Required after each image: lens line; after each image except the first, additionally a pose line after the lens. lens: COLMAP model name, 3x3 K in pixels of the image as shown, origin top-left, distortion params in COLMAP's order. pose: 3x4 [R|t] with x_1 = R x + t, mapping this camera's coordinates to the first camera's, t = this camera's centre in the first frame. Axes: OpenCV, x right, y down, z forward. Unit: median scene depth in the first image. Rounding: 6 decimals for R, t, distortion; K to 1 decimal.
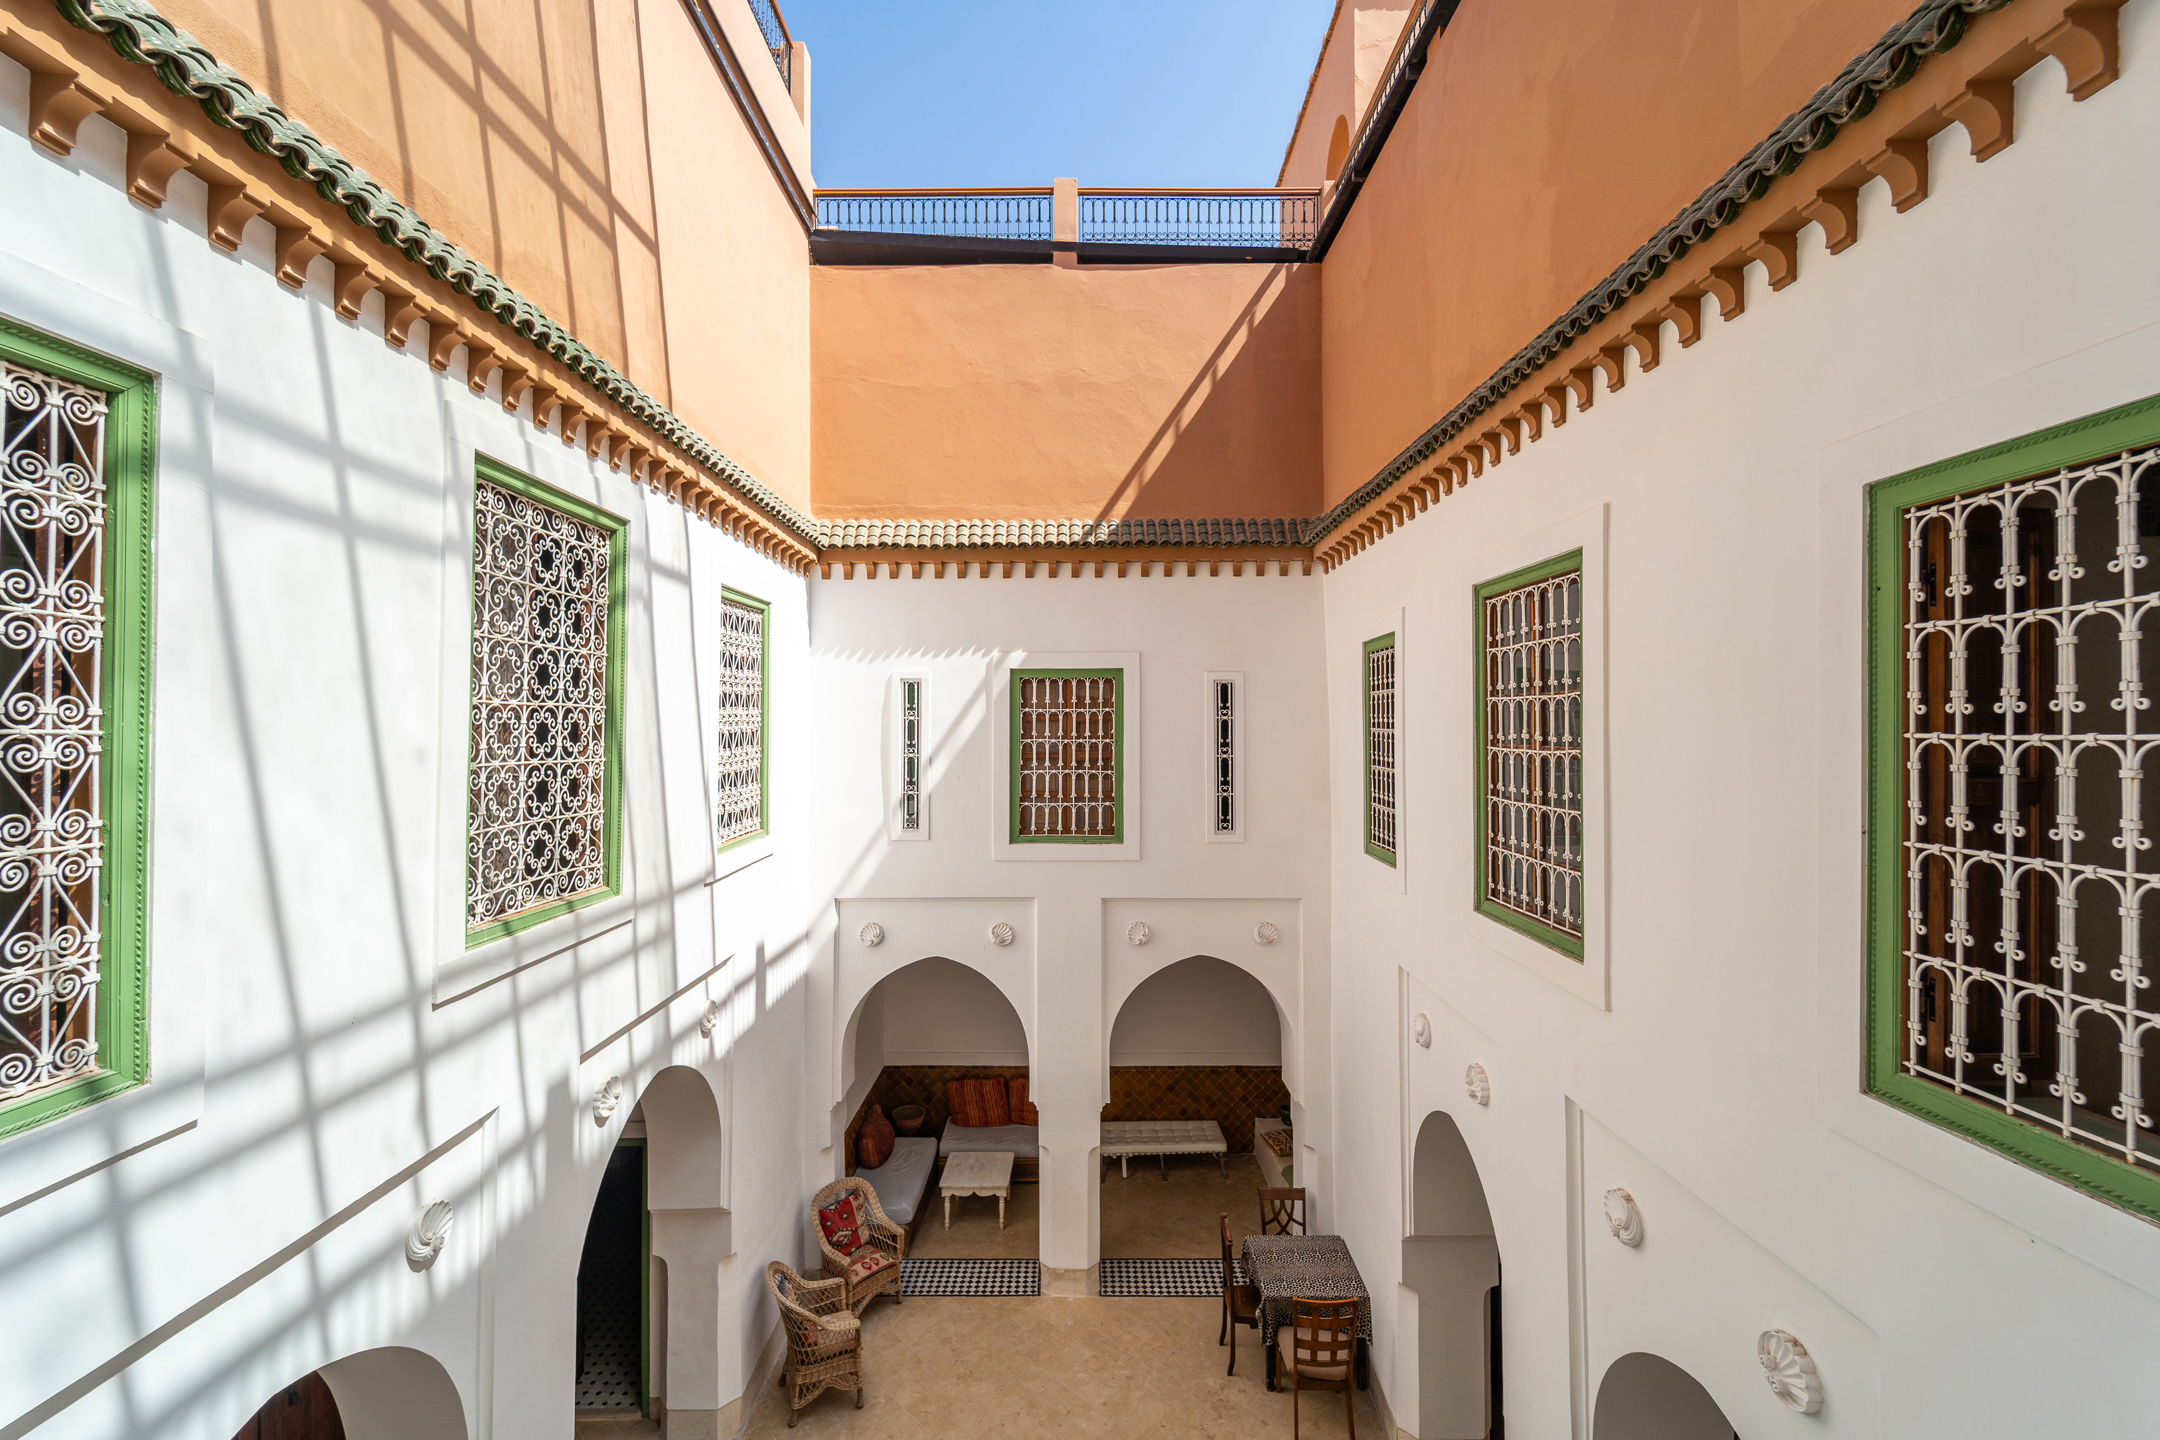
lens RADIAL K [[895.7, 0, 1102.9], [0, 895.7, 658.0], [0, 0, 1]] dist [0.003357, -0.002501]
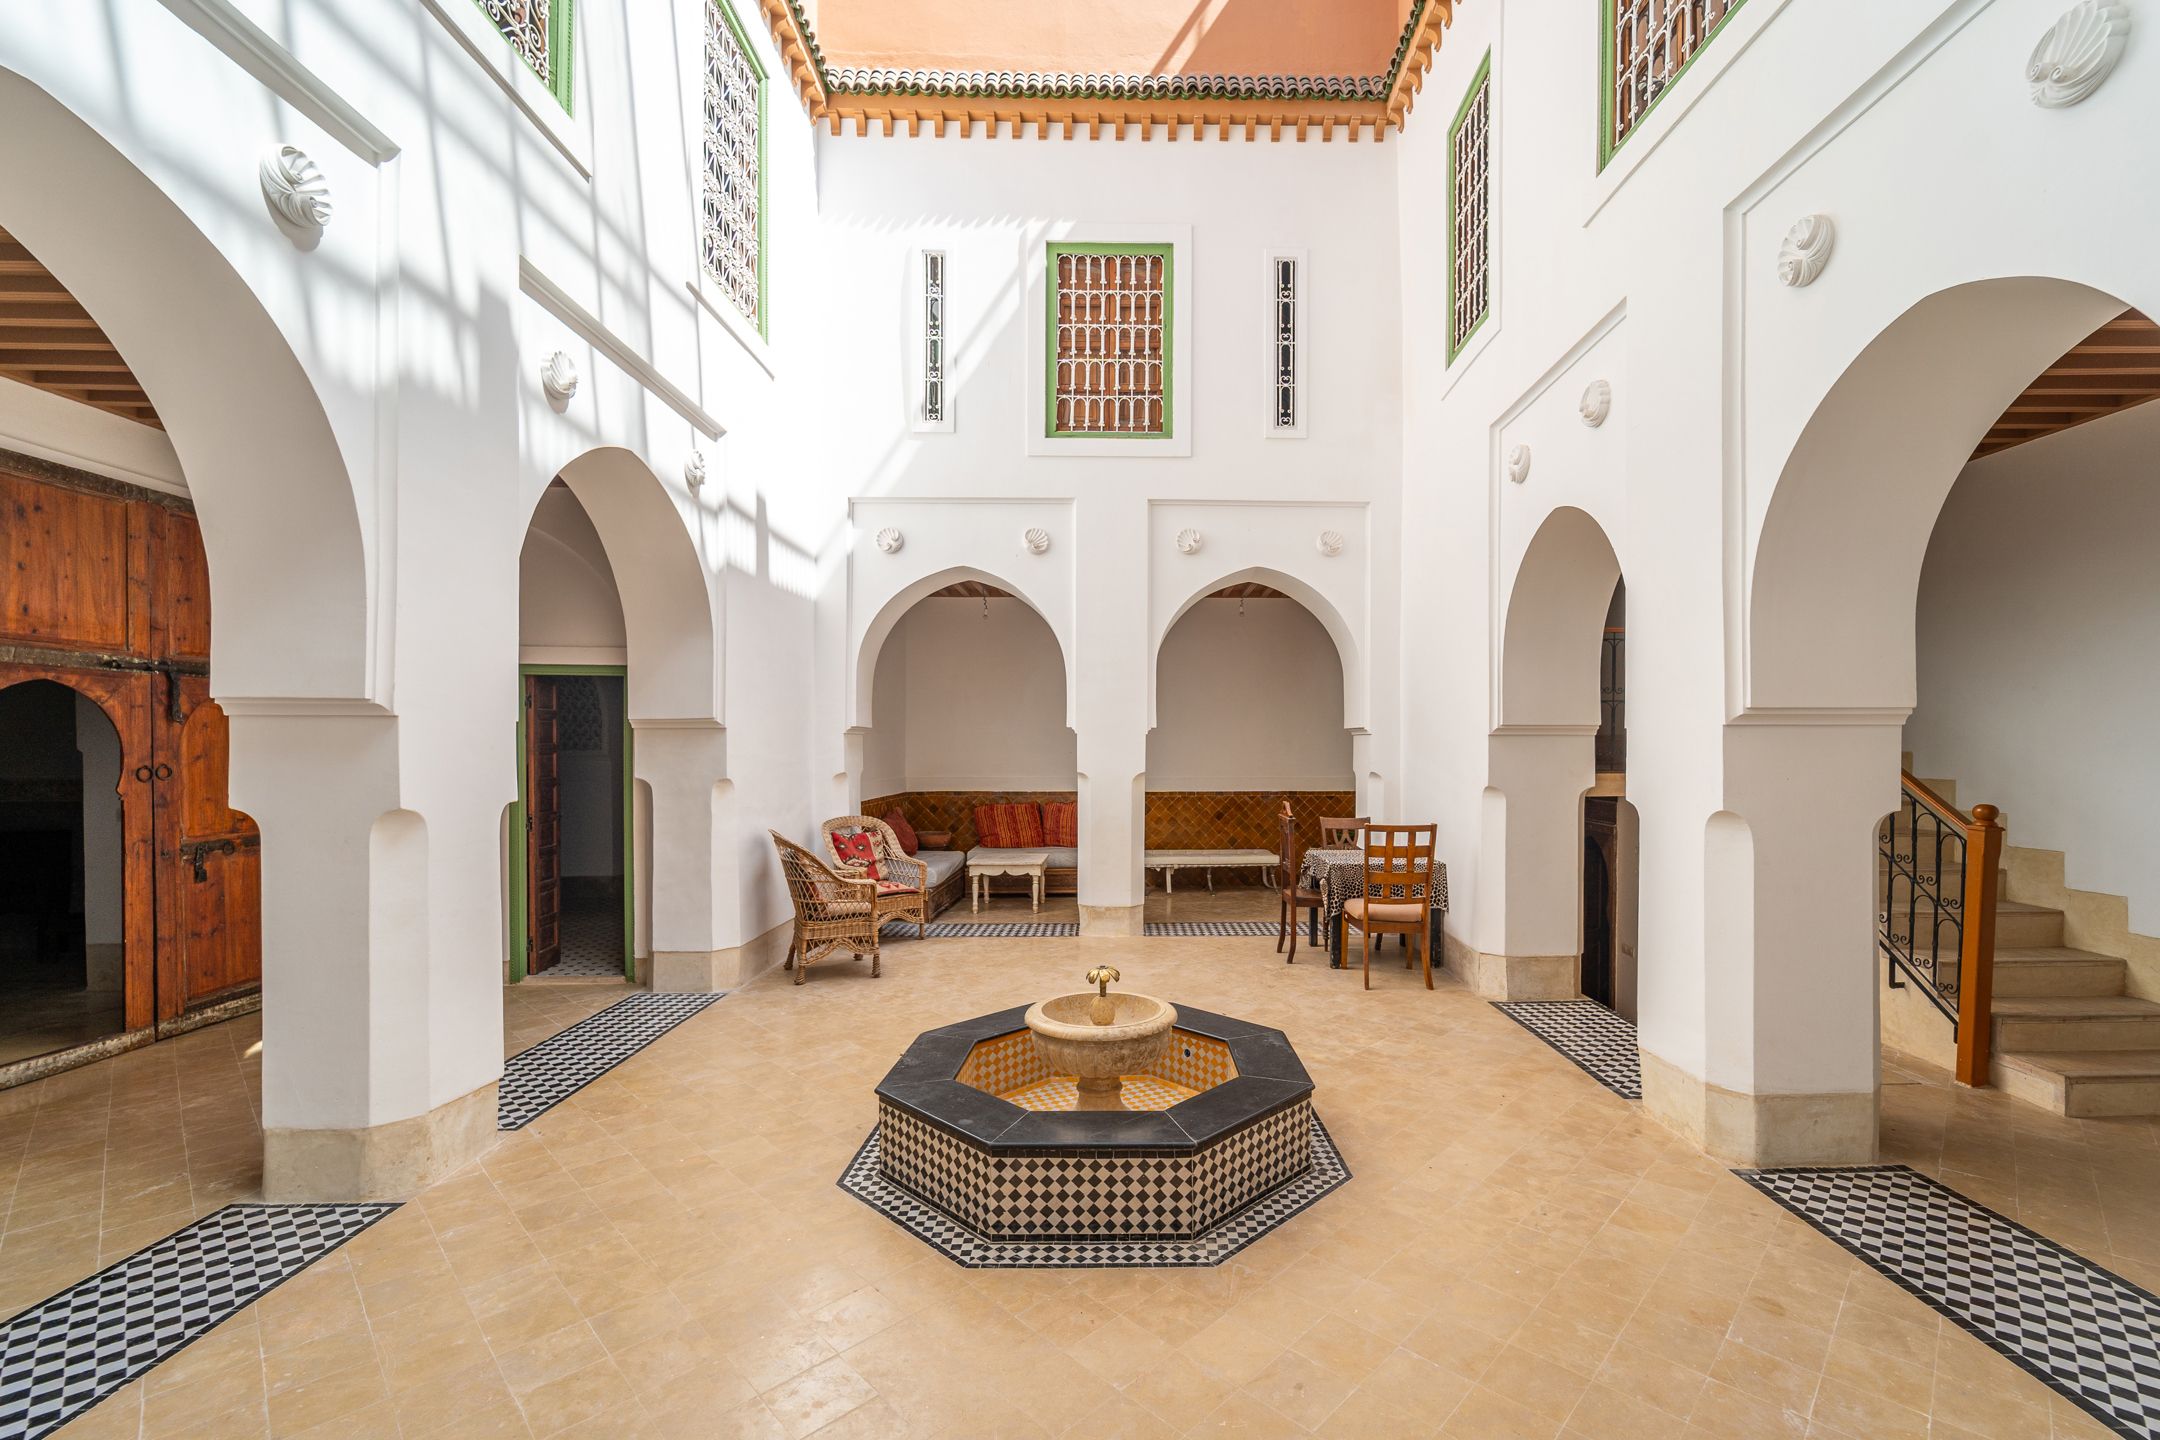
lens RADIAL K [[895.7, 0, 1159.5], [0, 895.7, 815.5], [0, 0, 1]] dist [0.003357, -0.002501]
pose [[0.999589, 0.003779, 0.028414, -0.014196], [-0.004476, 0.999690, 0.024493, 0.559444], [-0.028313, -0.024610, 0.999296, 0.093965]]
